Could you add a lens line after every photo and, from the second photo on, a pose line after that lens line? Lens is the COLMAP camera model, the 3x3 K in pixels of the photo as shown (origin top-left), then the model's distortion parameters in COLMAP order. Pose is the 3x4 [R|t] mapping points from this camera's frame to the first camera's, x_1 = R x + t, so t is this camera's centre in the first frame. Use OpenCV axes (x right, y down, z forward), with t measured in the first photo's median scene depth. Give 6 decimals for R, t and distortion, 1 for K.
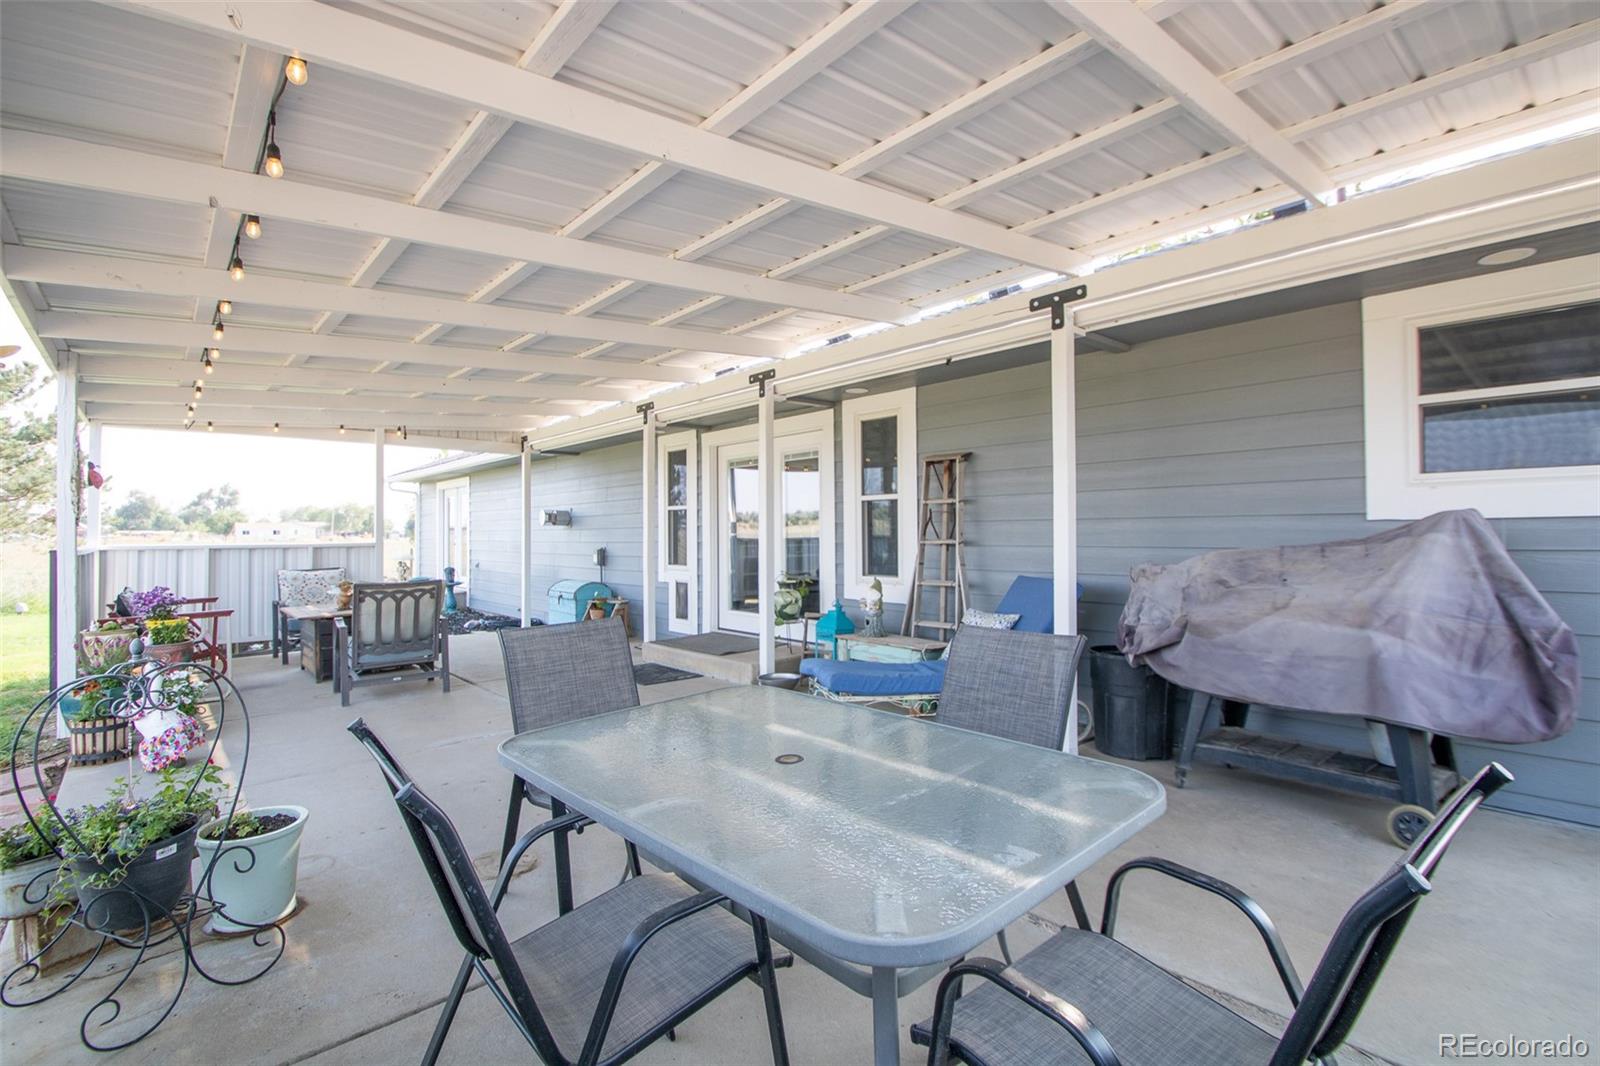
lens RADIAL K [[742.2, 0, 797.6], [0, 742.2, 519.7], [0, 0, 1]] dist [0.006093, -0.015814]
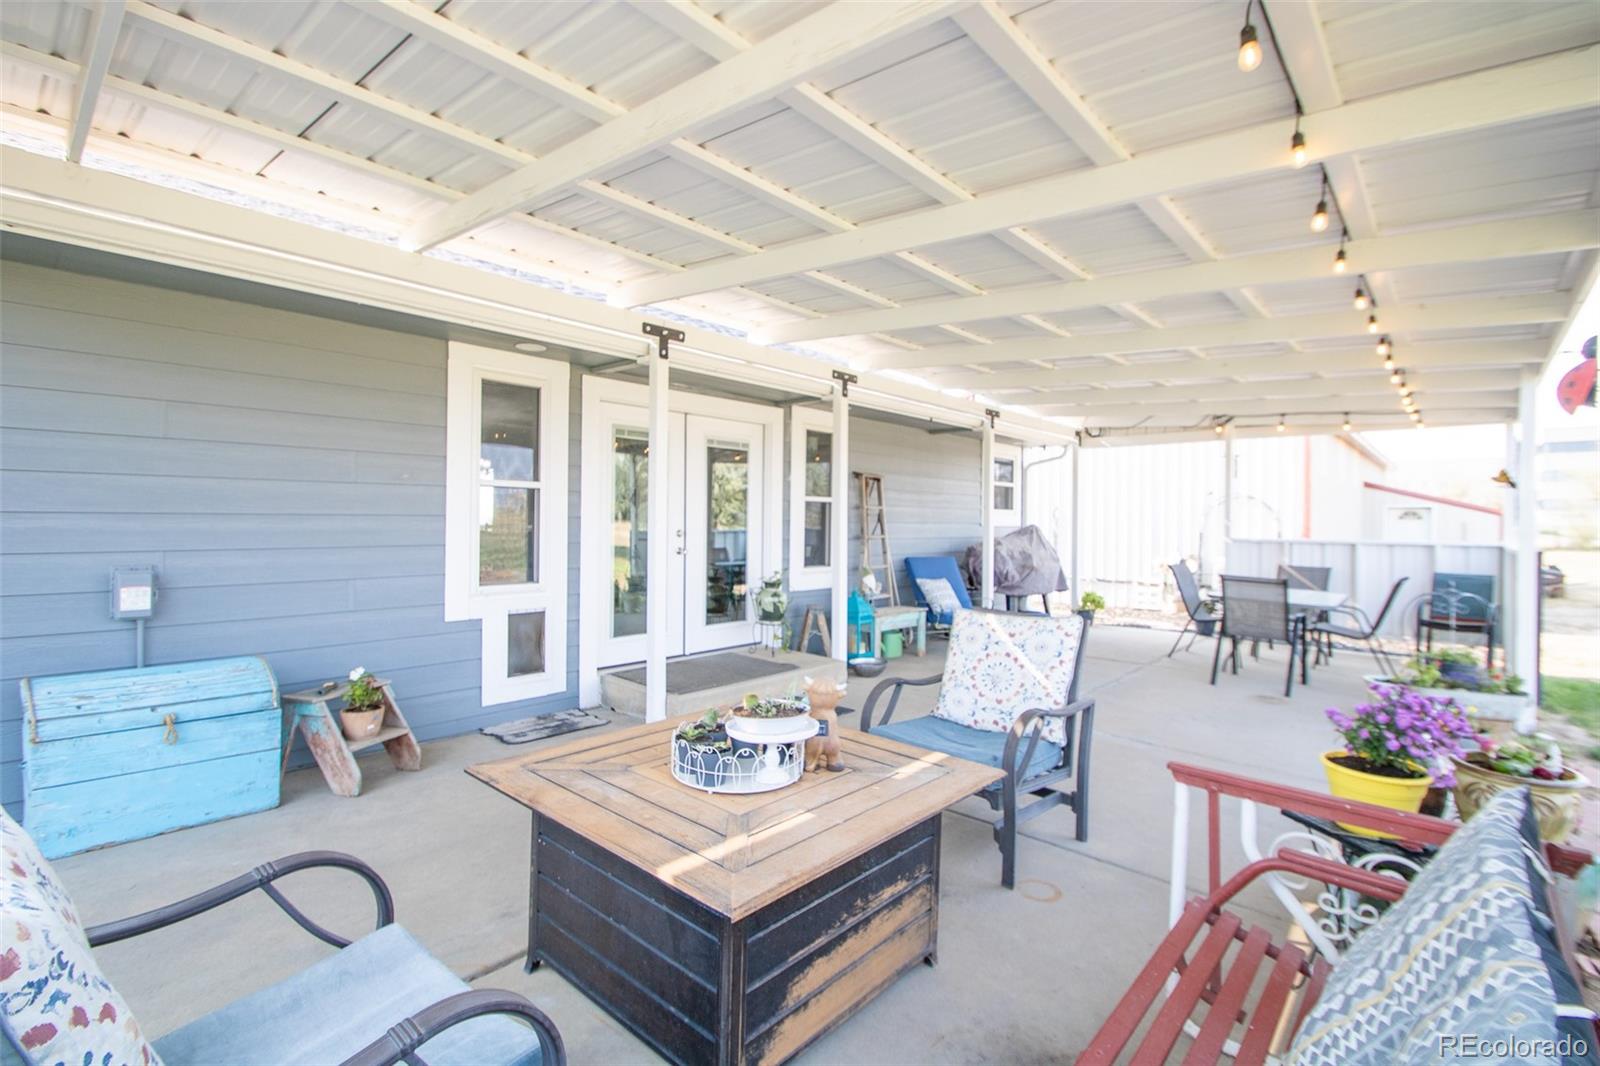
lens RADIAL K [[738.7, 0, 797.9], [0, 738.7, 514.3], [0, 0, 1]] dist [-0.002816, -0.000593]
pose [[-0.152707, 0.024720, 0.987962, -0.845661], [-0.008243, 0.999620, -0.026286, 0.023214], [-0.988237, -0.012158, -0.152445, 0.967204]]
